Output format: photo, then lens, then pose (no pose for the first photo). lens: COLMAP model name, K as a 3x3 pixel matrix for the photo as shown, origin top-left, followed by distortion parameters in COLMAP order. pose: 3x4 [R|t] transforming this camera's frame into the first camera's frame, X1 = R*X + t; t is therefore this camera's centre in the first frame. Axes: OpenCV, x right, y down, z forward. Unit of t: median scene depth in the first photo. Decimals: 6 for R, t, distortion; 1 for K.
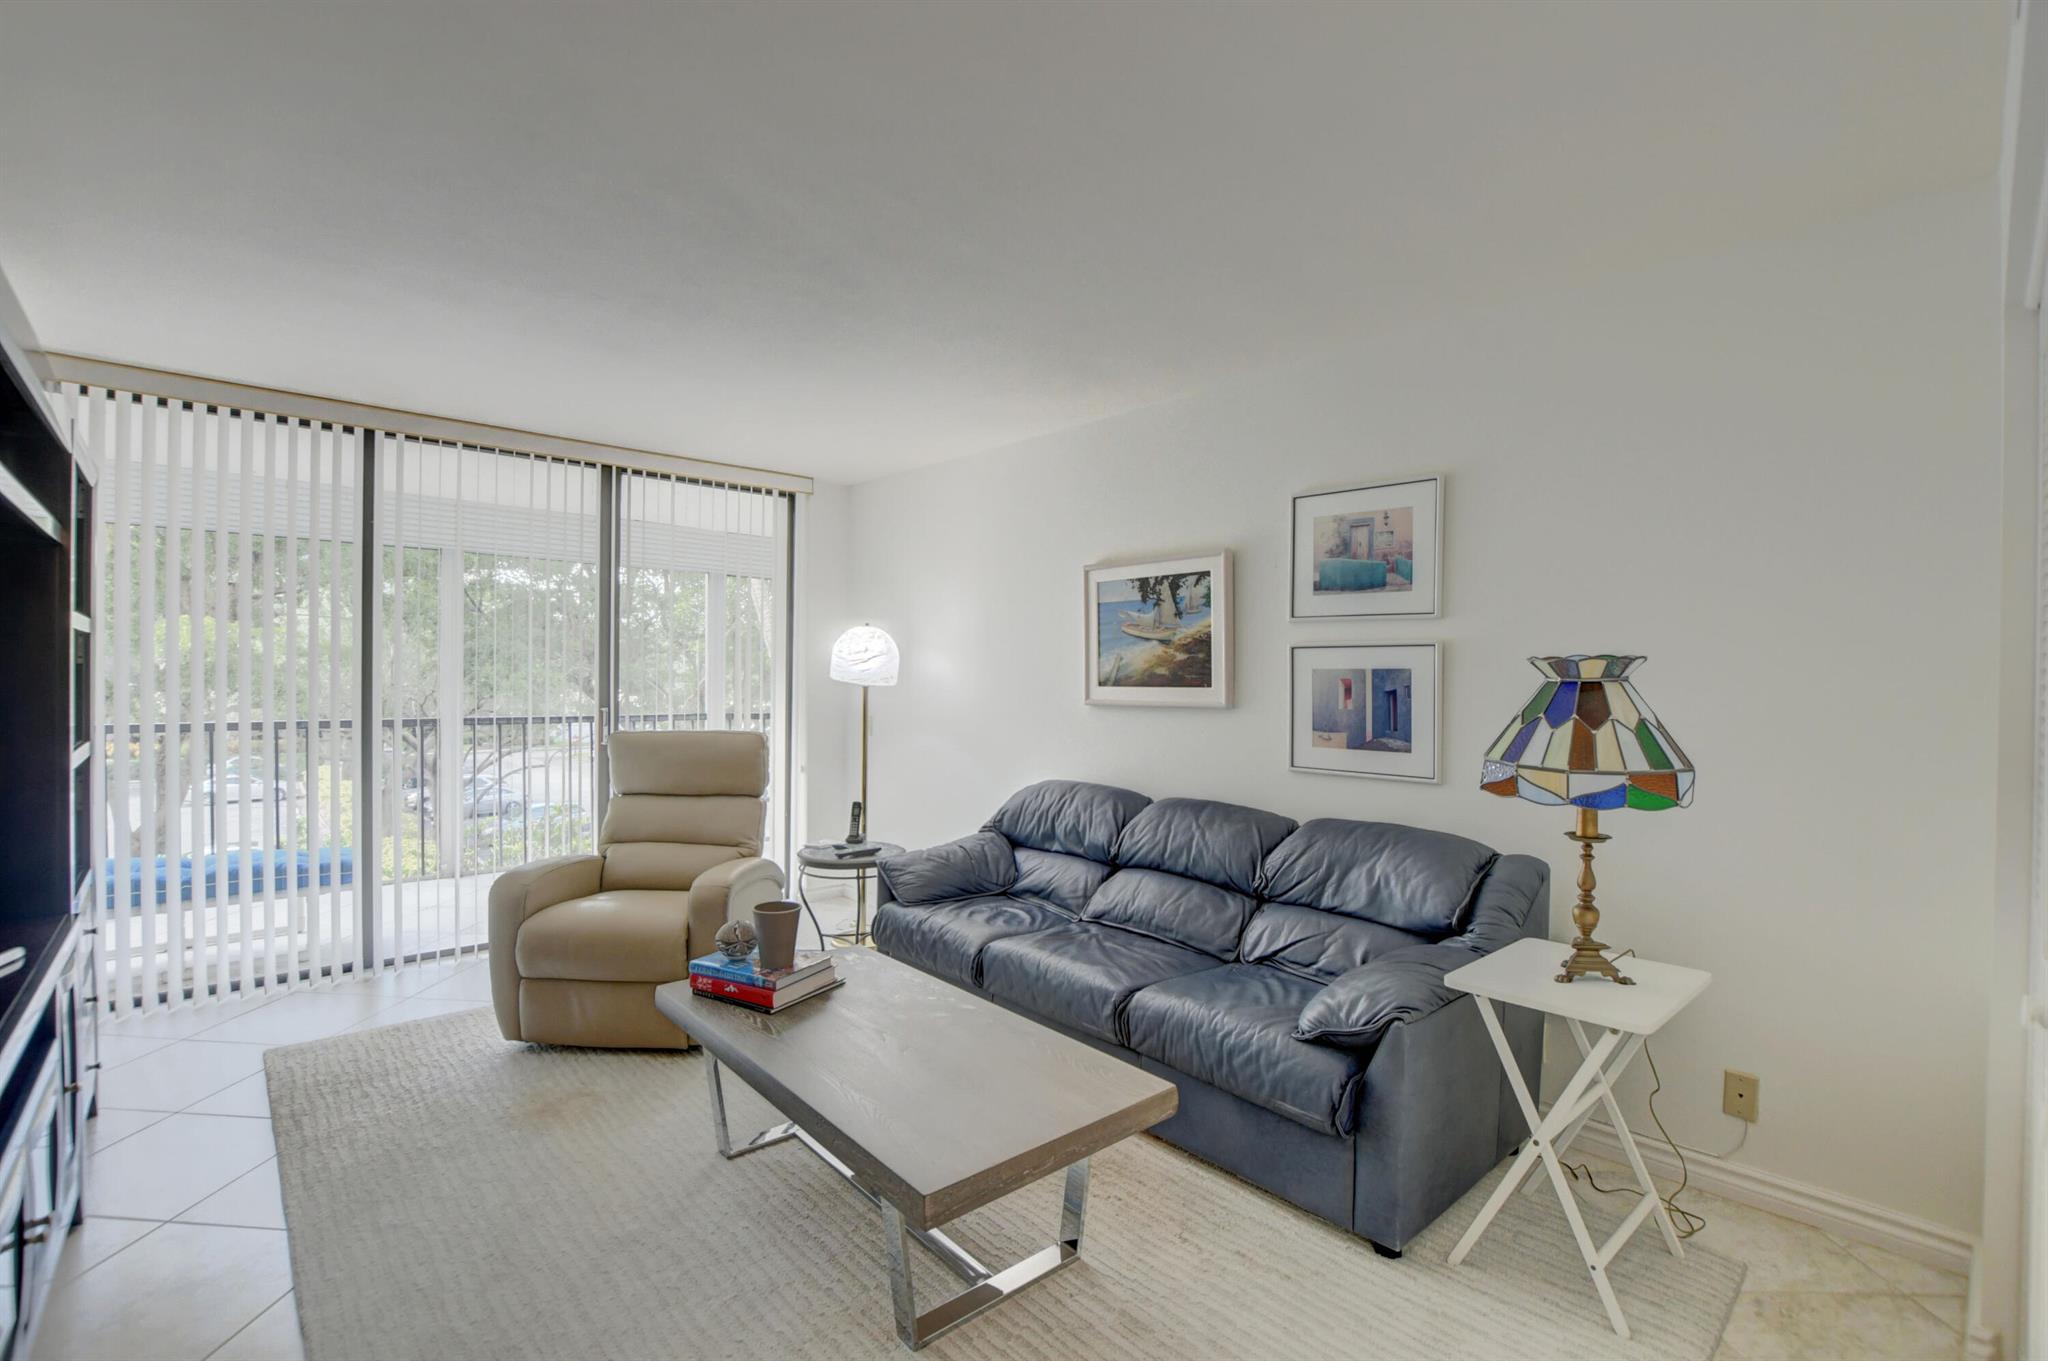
lens RADIAL K [[905.6, 0, 1020.7], [0, 905.6, 676.7], [0, 0, 1]] dist [-0.025090, 0.002592]
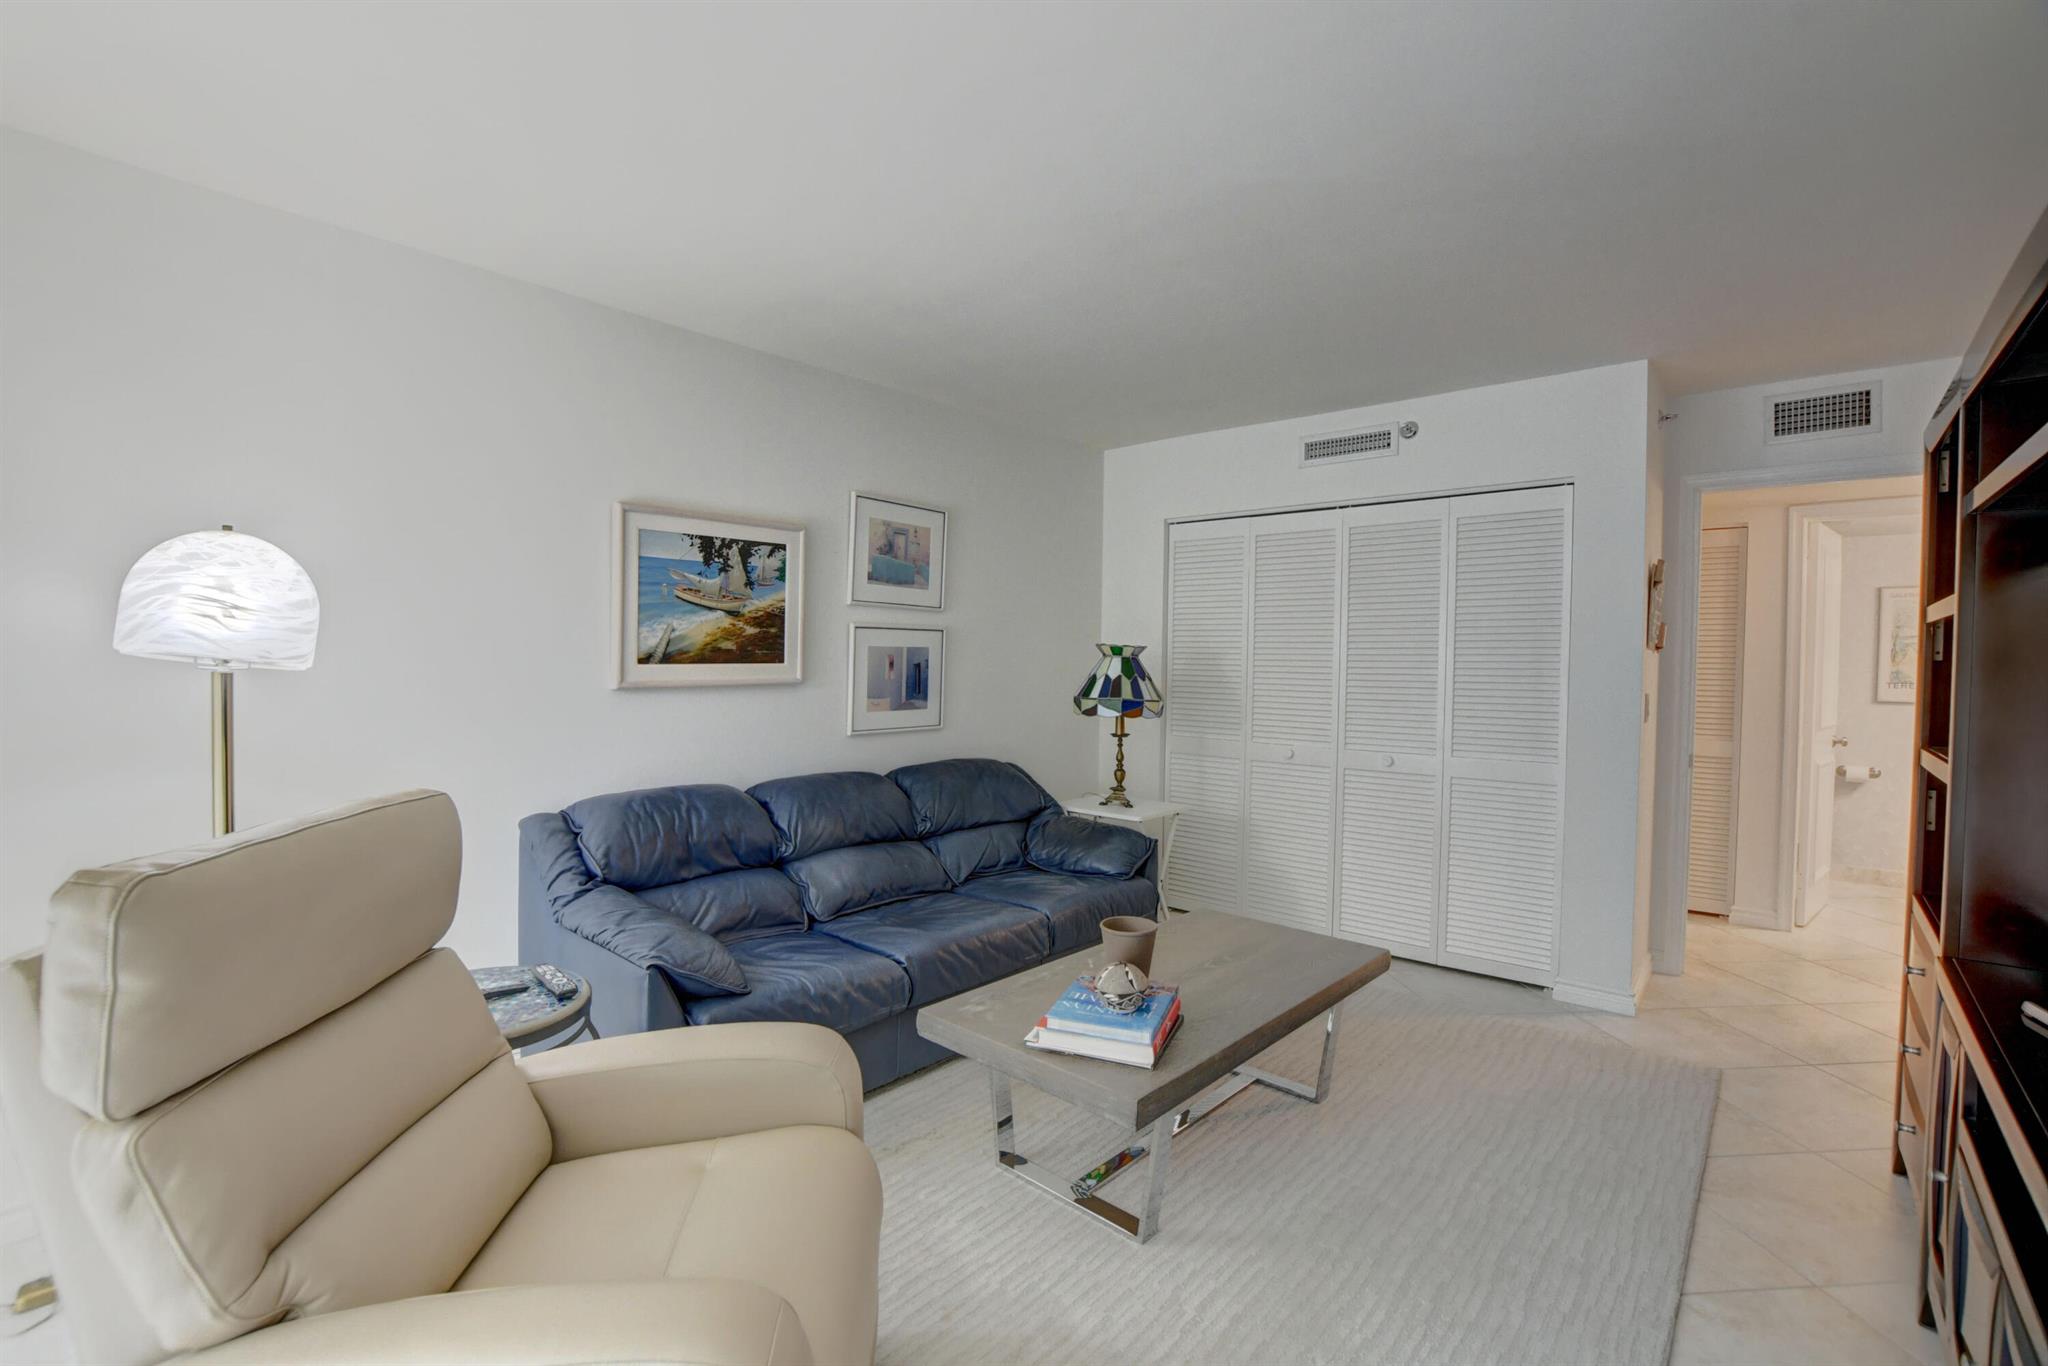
lens RADIAL K [[905.6, 0, 1019.6], [0, 905.6, 671.5], [0, 0, 1]] dist [-0.025090, 0.002592]
pose [[-0.107951, -0.028750, 0.993740, -0.795526], [-0.013187, 0.999535, 0.027485, -0.009426], [-0.994069, -0.010138, -0.108280, 0.848537]]
